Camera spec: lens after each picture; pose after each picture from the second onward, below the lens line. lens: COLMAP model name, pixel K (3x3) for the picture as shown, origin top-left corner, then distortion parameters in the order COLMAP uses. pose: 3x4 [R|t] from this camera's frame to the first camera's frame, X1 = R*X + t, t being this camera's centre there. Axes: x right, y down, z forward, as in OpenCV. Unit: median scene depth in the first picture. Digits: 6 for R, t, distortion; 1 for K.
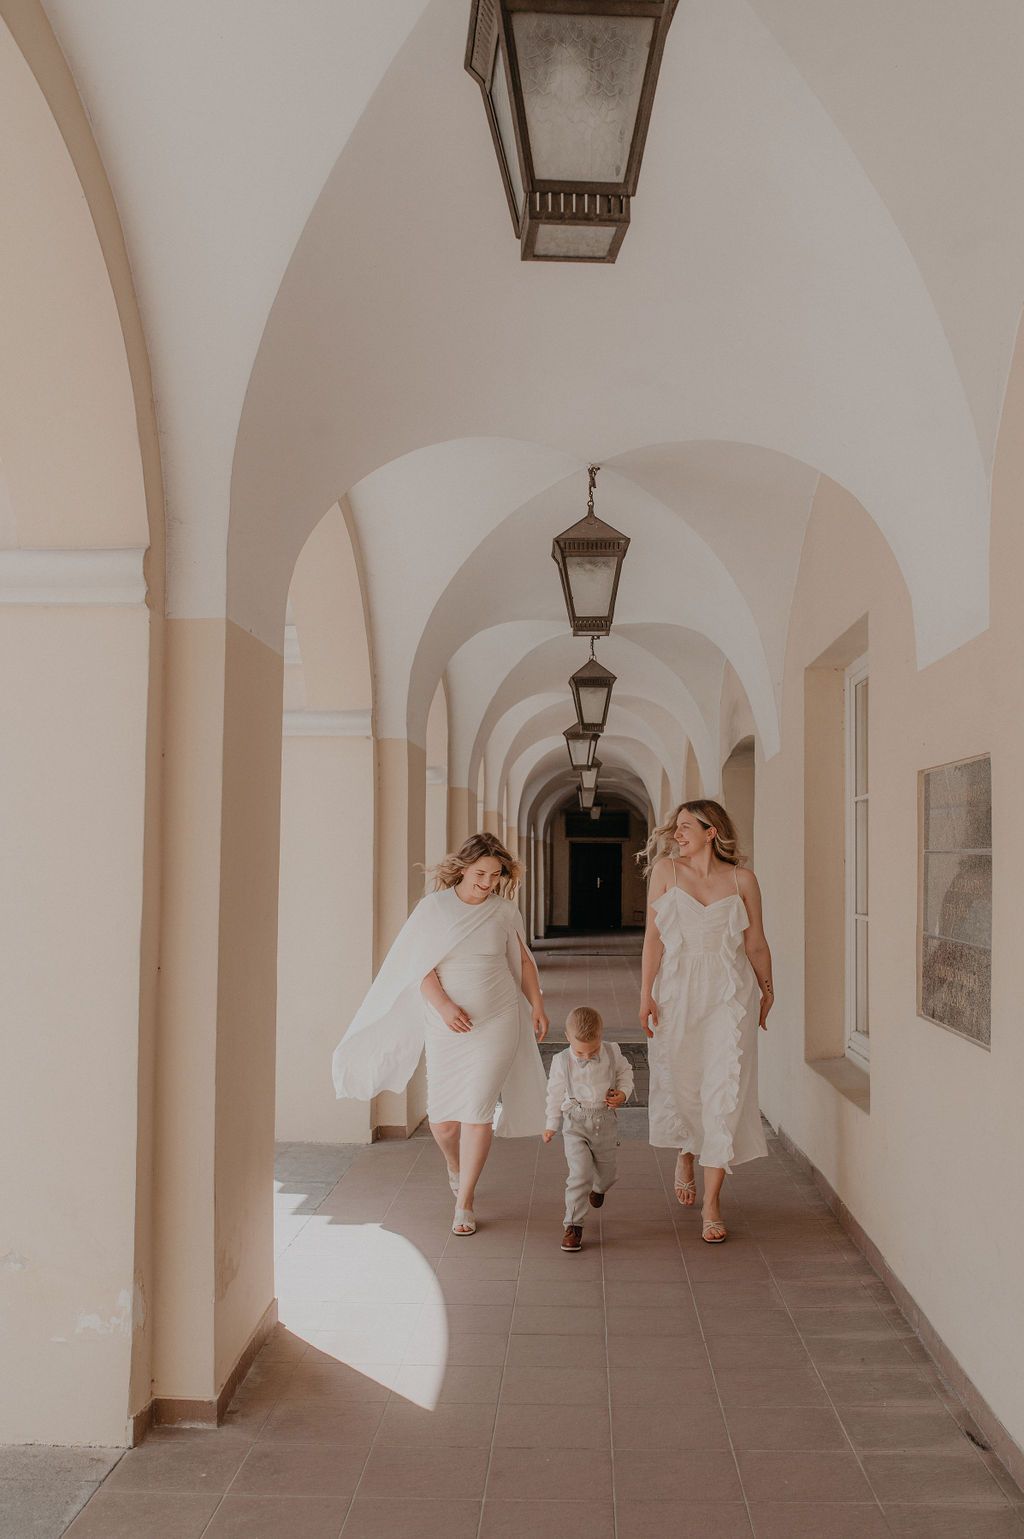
lens RADIAL K [[1499.2, 0, 522.8], [0, 1499.2, 782.5], [0, 0, 1]] dist [-0.010774, 0.000000]
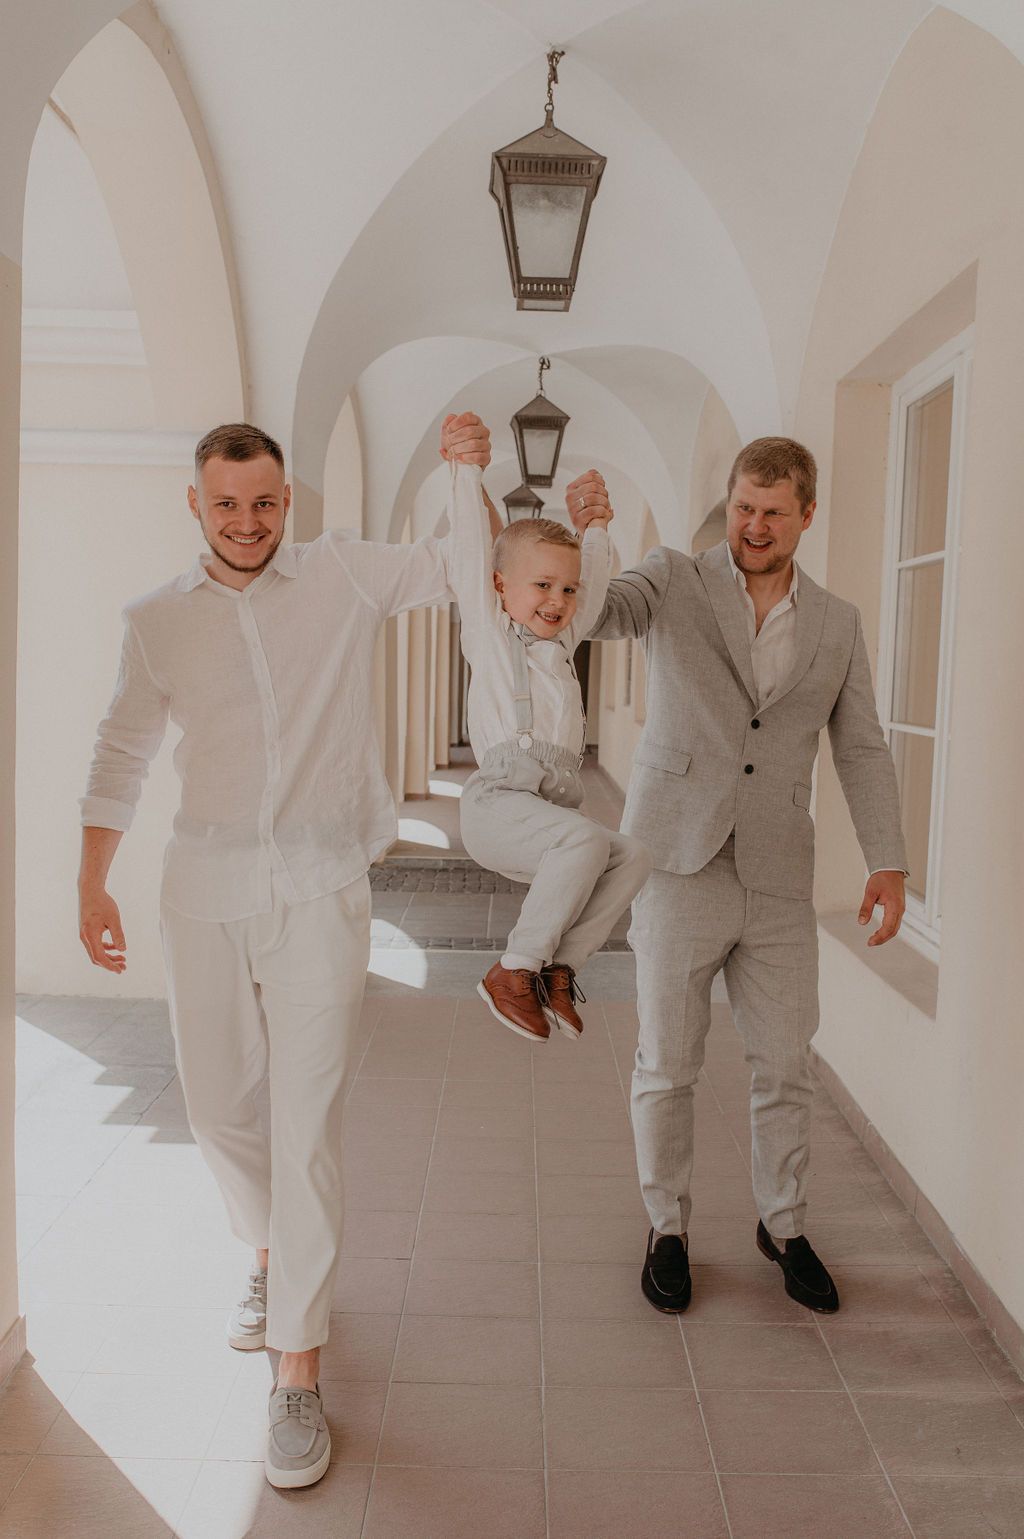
lens RADIAL K [[1499.2, 0, 514.5], [0, 1499.2, 779.6], [0, 0, 1]] dist [-0.010774, 0.000000]
pose [[0.999034, 0.021114, 0.038549, 0.010051], [-0.026178, 0.990366, 0.135979, 0.021753], [-0.035306, -0.136856, 0.989962, 0.295718]]
